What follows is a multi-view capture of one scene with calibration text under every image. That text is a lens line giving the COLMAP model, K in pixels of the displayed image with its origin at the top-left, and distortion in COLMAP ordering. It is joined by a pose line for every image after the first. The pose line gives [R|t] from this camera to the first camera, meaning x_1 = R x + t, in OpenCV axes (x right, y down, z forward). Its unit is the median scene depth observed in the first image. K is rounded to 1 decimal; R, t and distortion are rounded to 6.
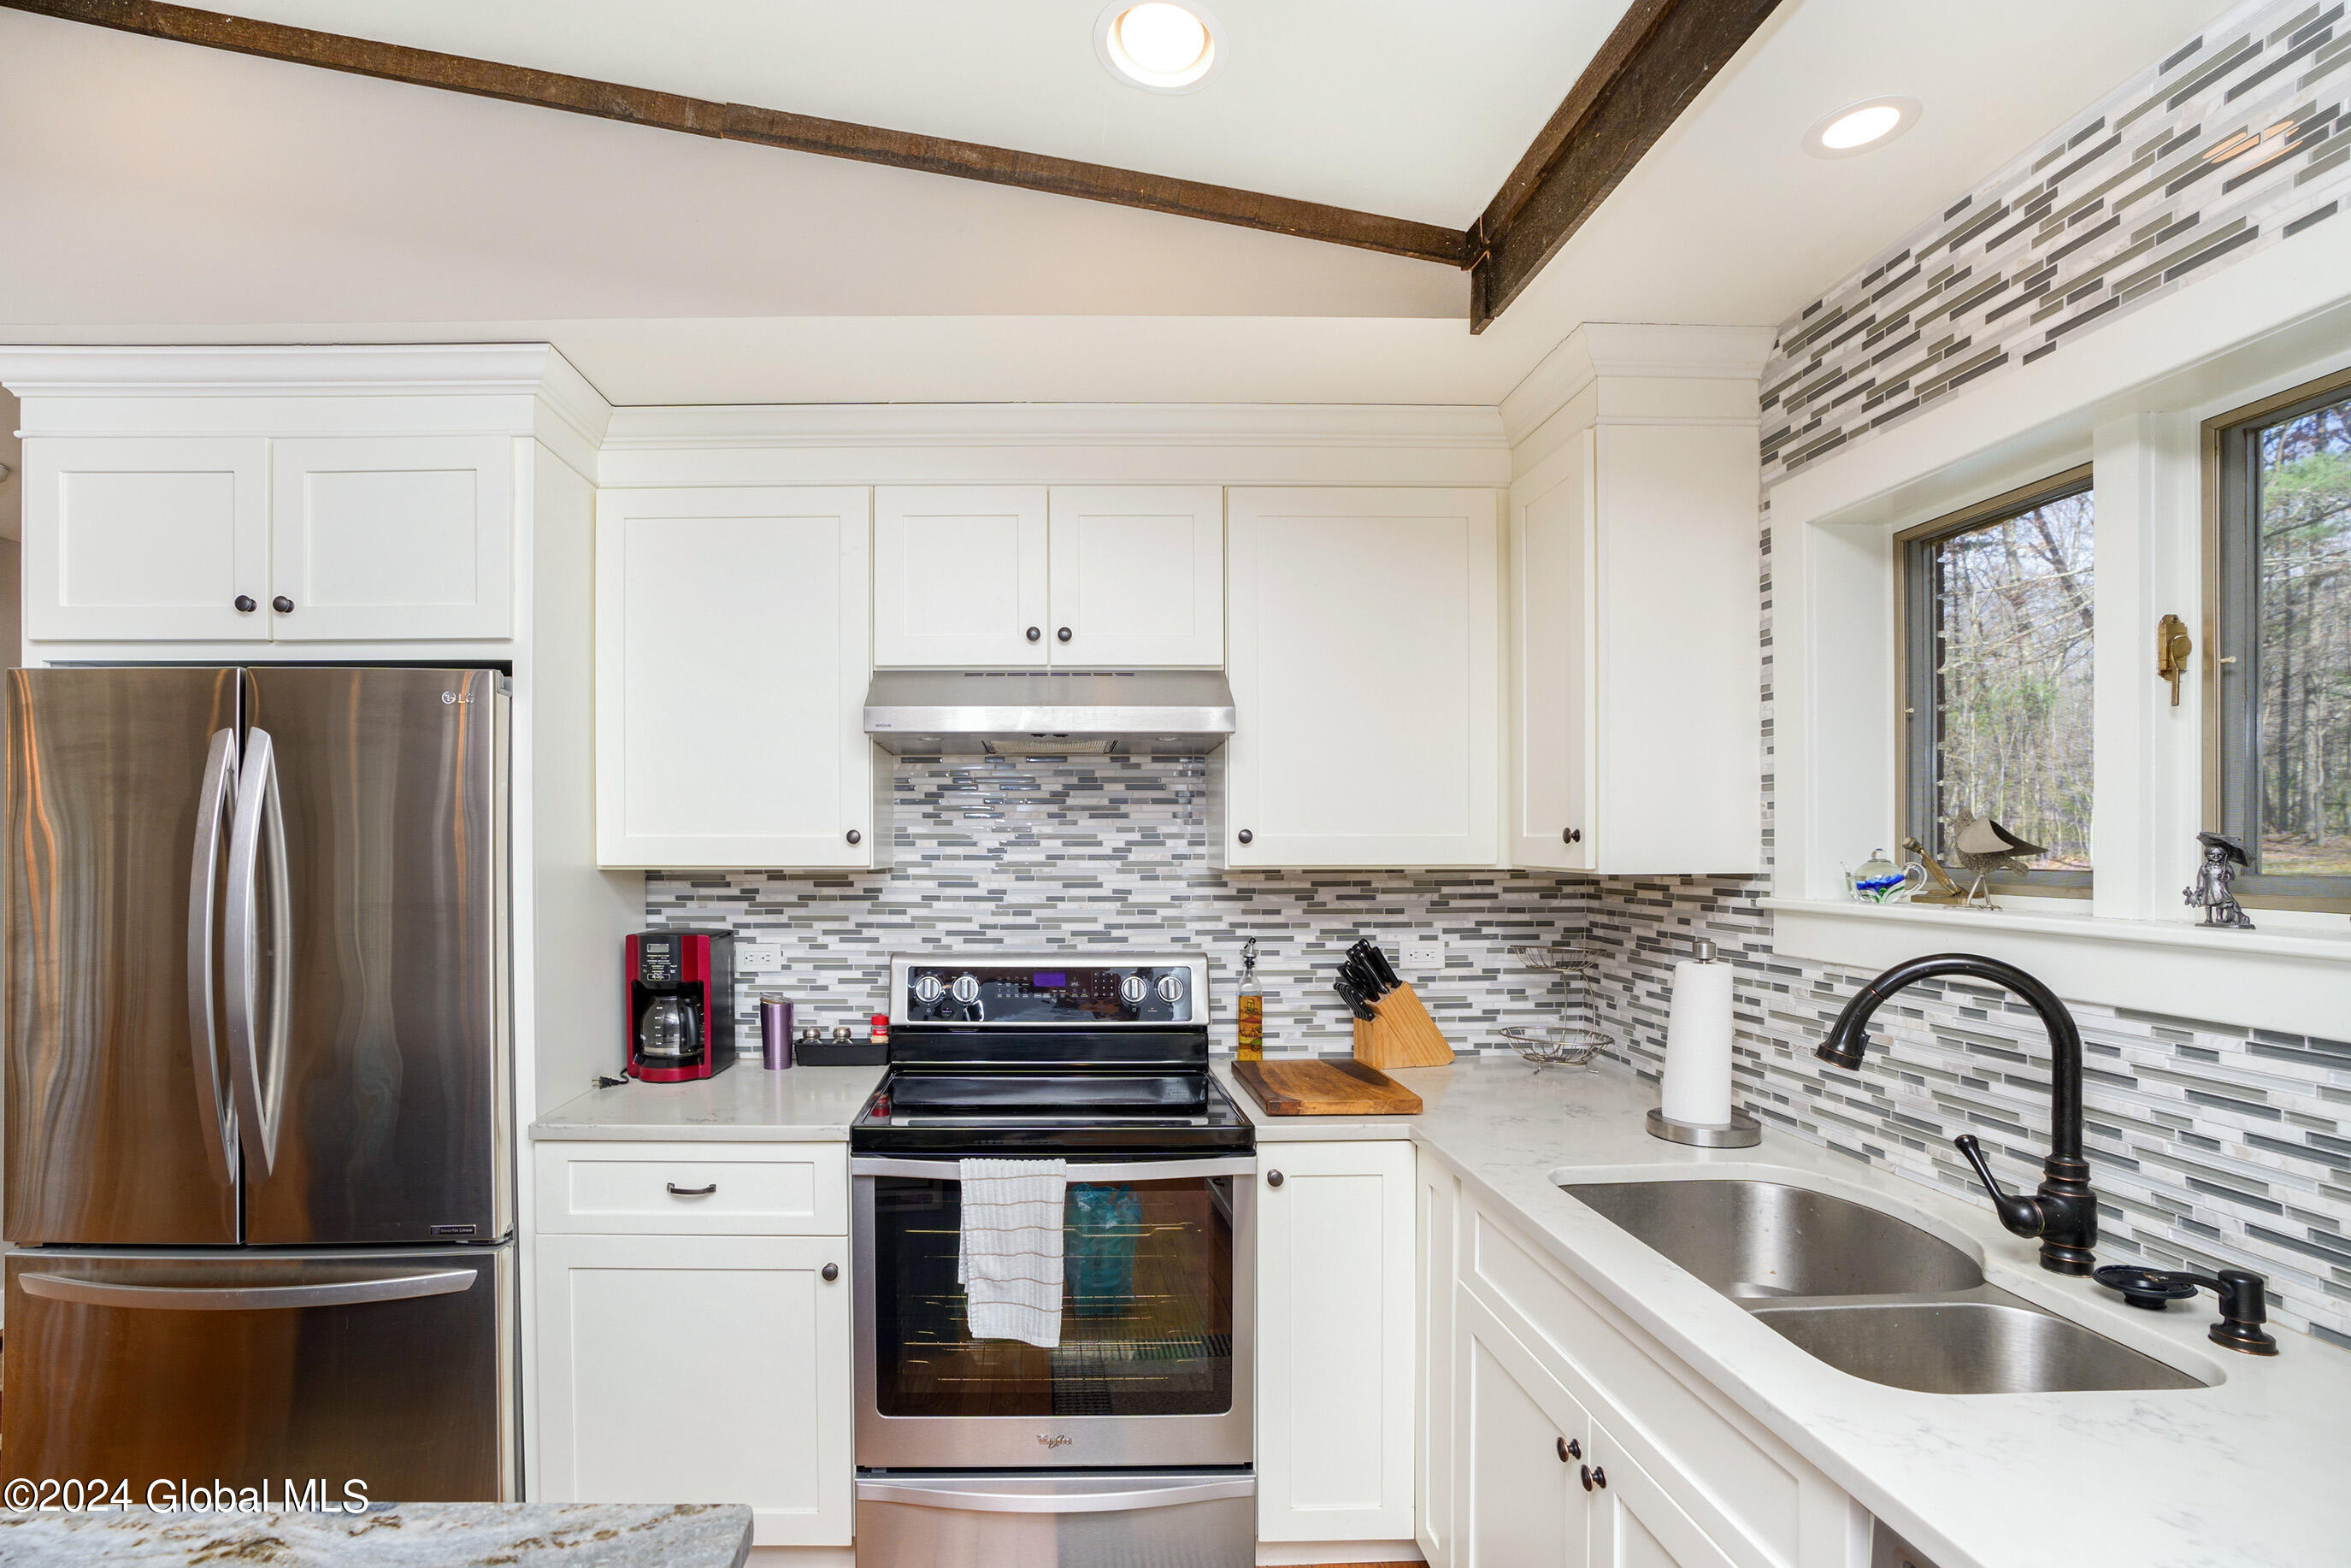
lens RADIAL K [[1090.6, 0, 1055.9], [0, 1090.6, 857.5], [0, 0, 1]] dist [-0.056545, 0.021311]
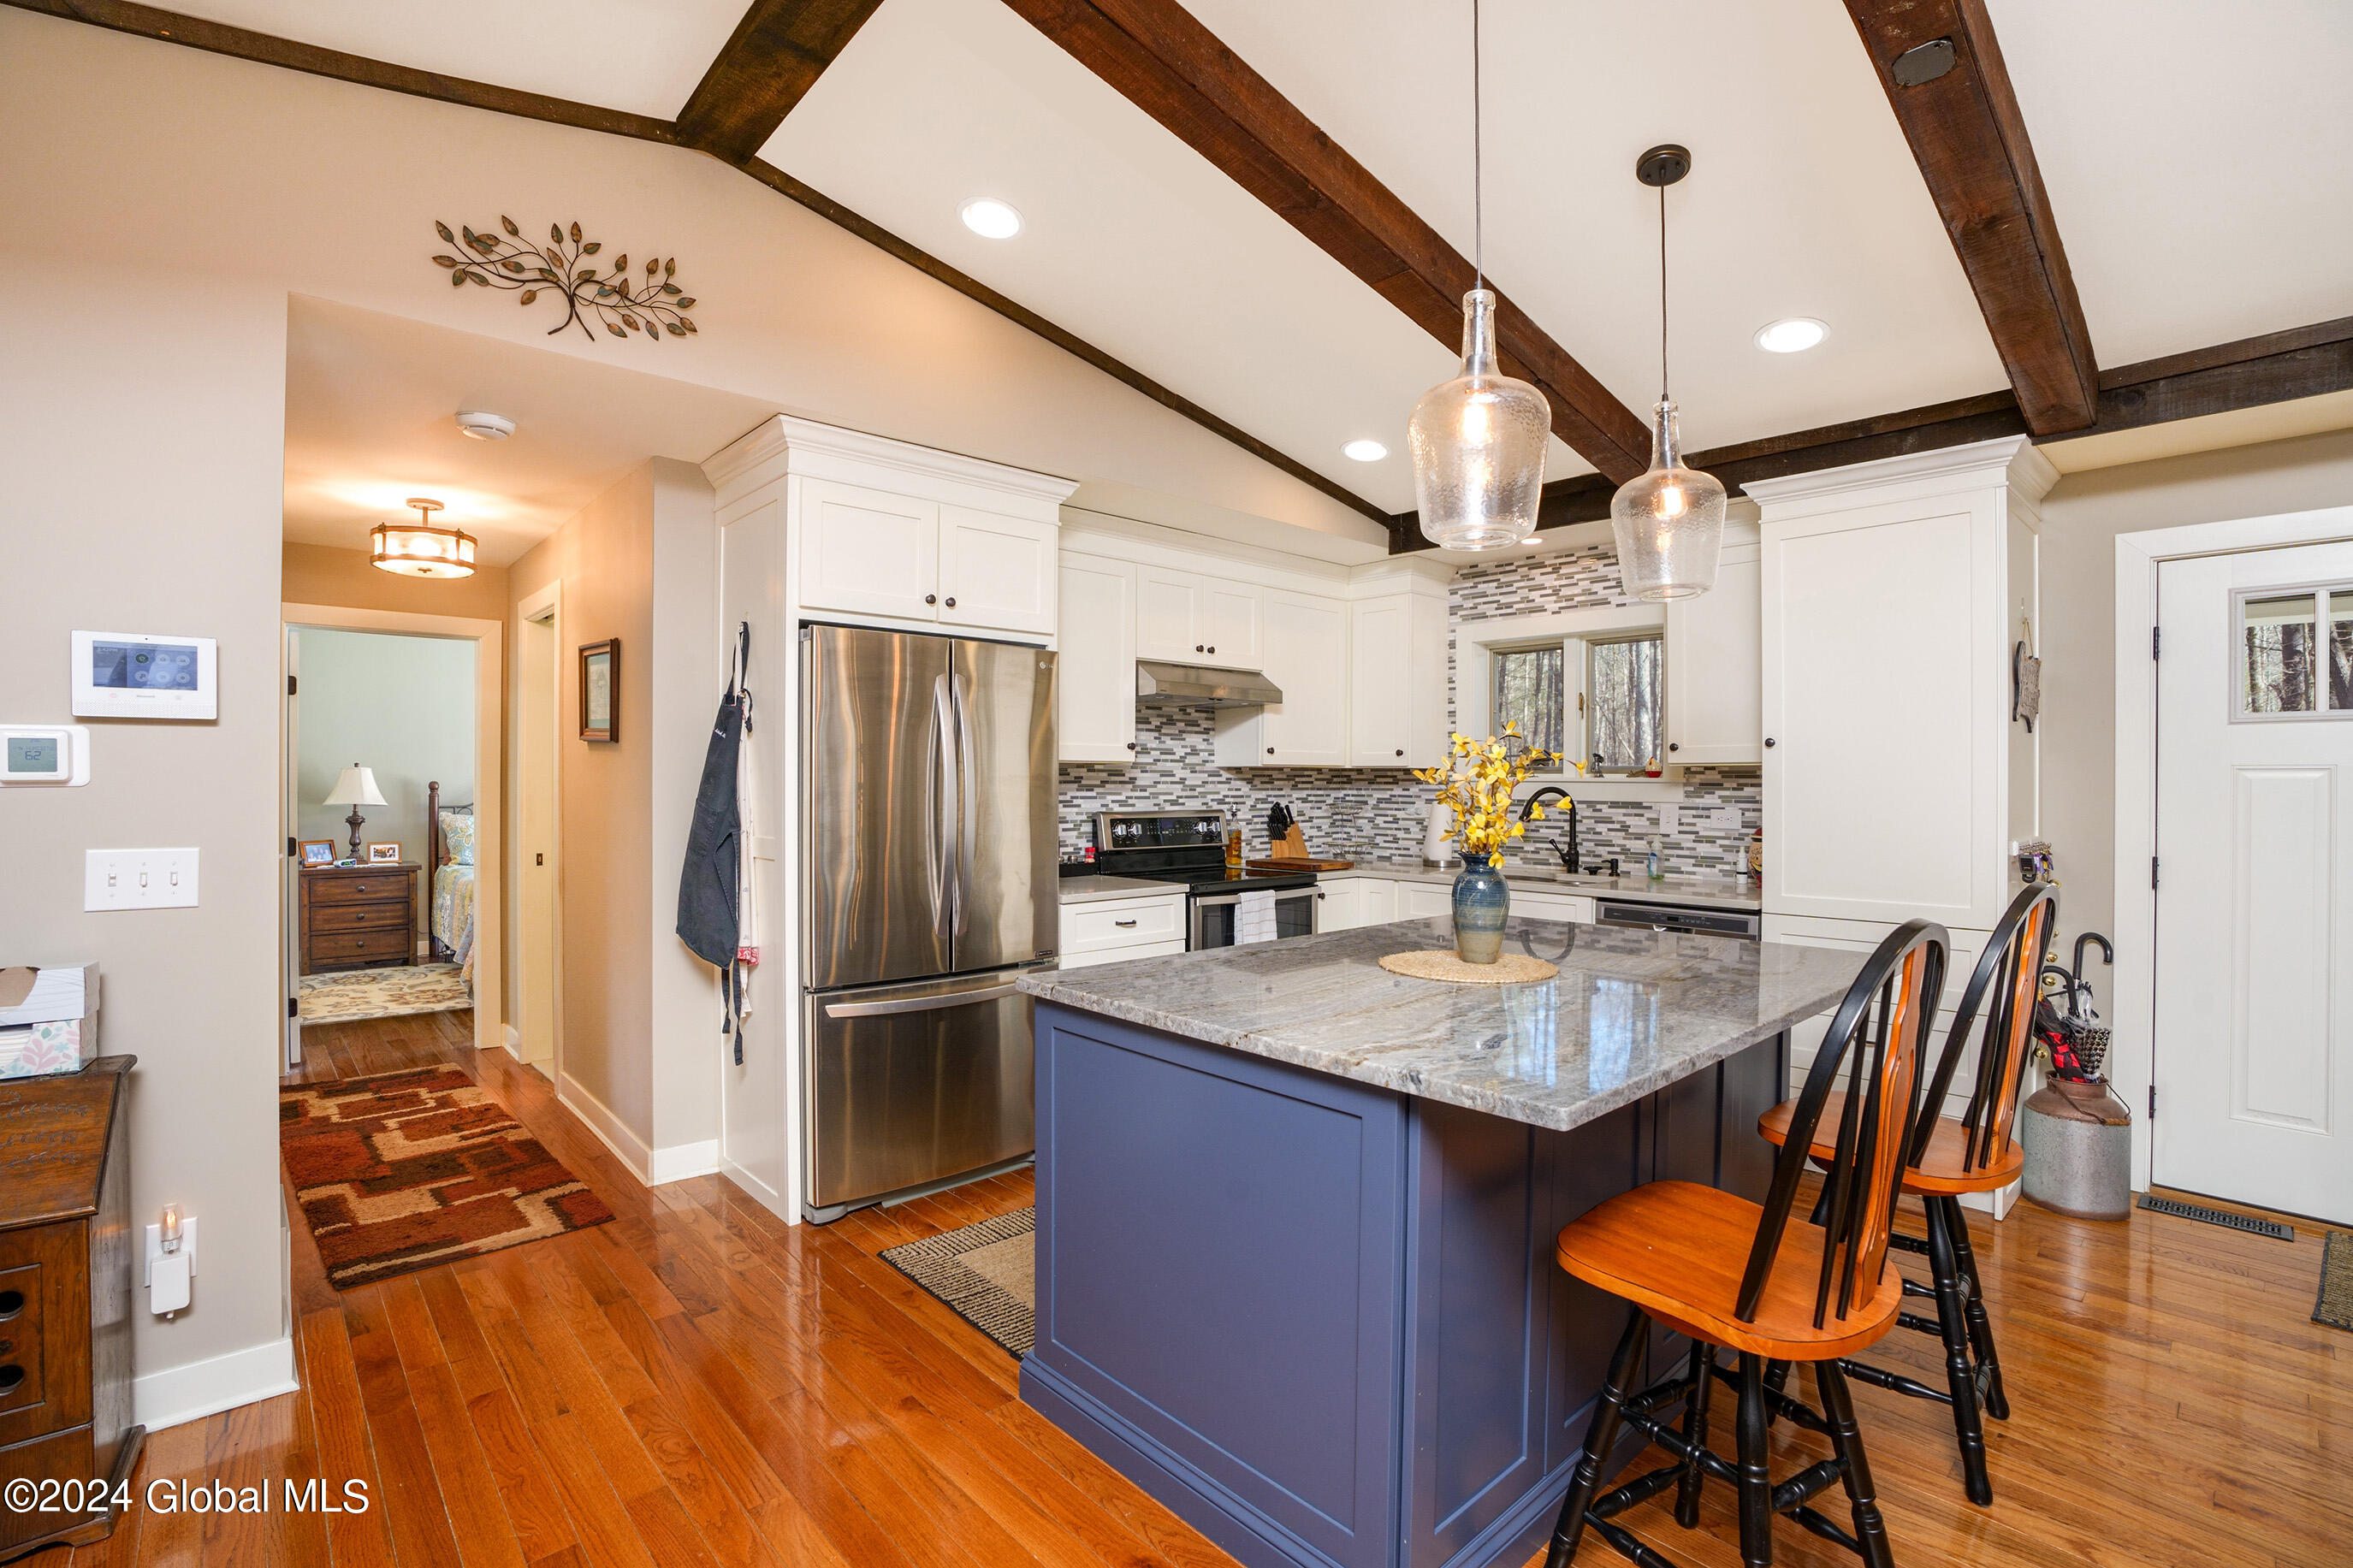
lens RADIAL K [[1091.3, 0, 1176.7], [0, 1091.3, 785.2], [0, 0, 1]] dist [-0.056545, 0.021311]
pose [[0.745010, 0.002275, 0.667049, -1.608731], [0.001045, 0.999989, -0.004577, 0.066555], [-0.667053, 0.004107, 0.744999, -0.550649]]
